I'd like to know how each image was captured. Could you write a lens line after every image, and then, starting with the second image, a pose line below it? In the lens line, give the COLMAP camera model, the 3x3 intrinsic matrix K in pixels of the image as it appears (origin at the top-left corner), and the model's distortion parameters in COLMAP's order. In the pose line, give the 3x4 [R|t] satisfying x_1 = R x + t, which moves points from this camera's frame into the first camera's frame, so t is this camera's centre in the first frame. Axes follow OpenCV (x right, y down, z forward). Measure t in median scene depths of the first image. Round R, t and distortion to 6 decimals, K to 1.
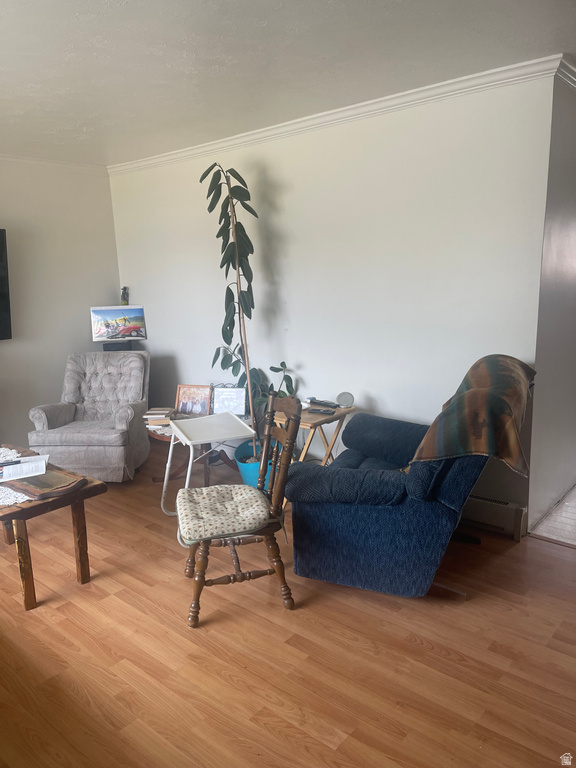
lens RADIAL K [[576.8, 0, 287.4], [0, 576.8, 383.9], [0, 0, 1]] dist [0.059251, -0.078201]
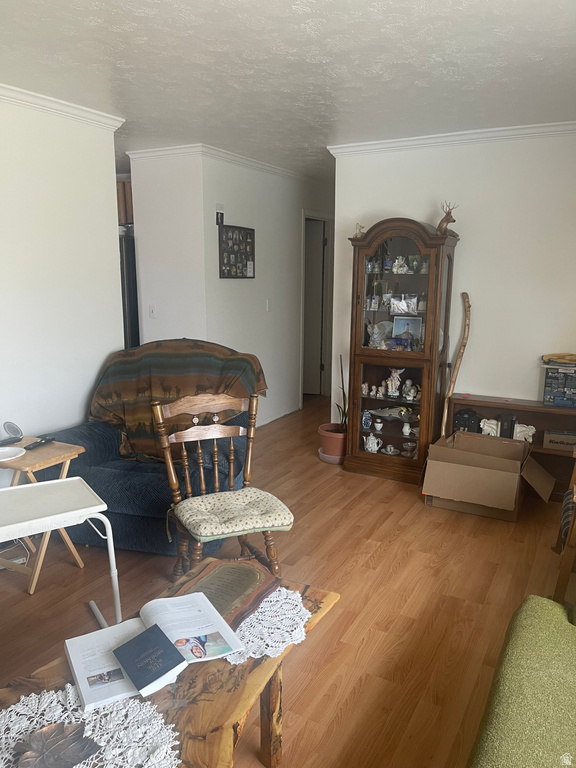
lens RADIAL K [[576.8, 0, 286.8], [0, 576.8, 385.1], [0, 0, 1]] dist [0.059251, -0.078201]
pose [[-0.196812, -0.163161, 0.966770, -1.263448], [0.191310, 0.960711, 0.201085, -0.210280], [-0.961595, 0.224529, -0.157865, 1.219466]]
